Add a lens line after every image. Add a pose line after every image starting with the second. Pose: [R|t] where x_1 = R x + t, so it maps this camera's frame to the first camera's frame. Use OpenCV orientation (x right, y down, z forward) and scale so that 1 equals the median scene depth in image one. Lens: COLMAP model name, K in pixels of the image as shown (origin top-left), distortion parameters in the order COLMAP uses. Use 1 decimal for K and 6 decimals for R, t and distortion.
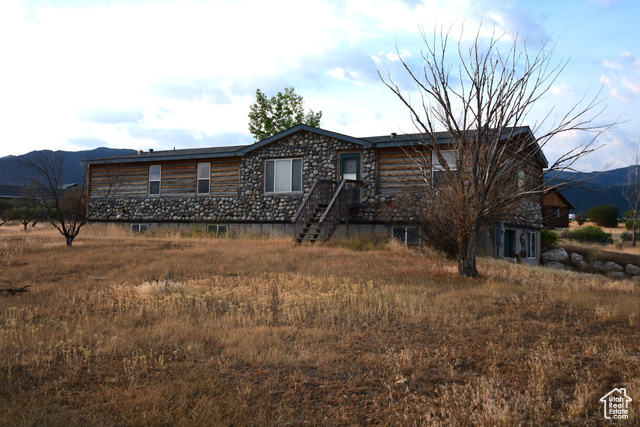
lens RADIAL K [[637.0, 0, 324.7], [0, 637.0, 211.3], [0, 0, 1]] dist [0.052543, 0.000000]
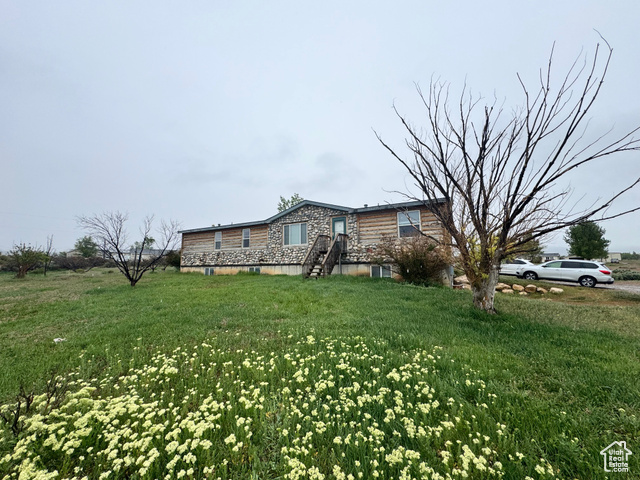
lens RADIAL K [[254.9, 0, 319.2], [0, 254.9, 241.5], [0, 0, 1]] dist [-0.003504, -0.000082]
pose [[0.999283, -0.027091, 0.026454, -0.023494], [0.028754, 0.997492, -0.064671, 0.003630], [-0.024636, 0.065386, 0.997556, 0.381189]]
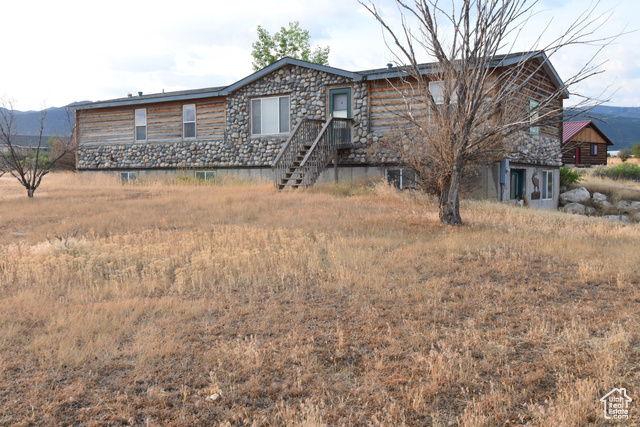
lens RADIAL K [[637.0, 0, 322.6], [0, 637.0, 207.6], [0, 0, 1]] dist [0.052543, 0.000000]
pose [[0.997743, -0.020217, -0.064034, 0.066308], [0.025362, 0.996425, 0.080587, 0.003562], [0.062176, -0.082029, 0.994689, 0.082969]]
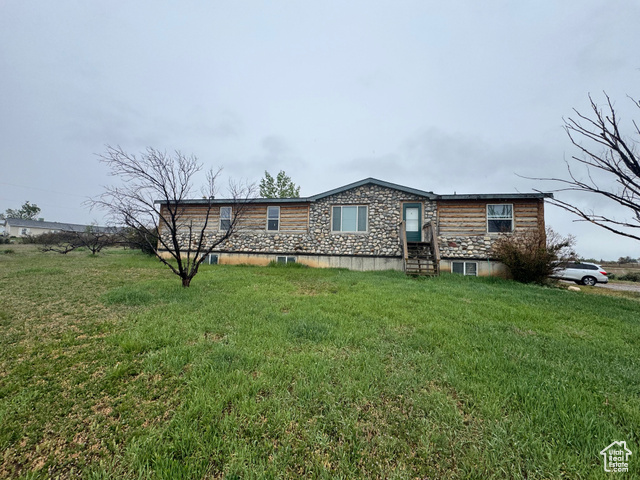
lens RADIAL K [[256.2, 0, 319.7], [0, 256.2, 241.3], [0, 0, 1]] dist [-0.002908, -0.000137]
pose [[0.950251, 0.027150, 0.310300, -0.280363], [-0.023592, 0.999606, -0.015212, -0.001891], [-0.310591, 0.007135, 0.950517, 0.539800]]
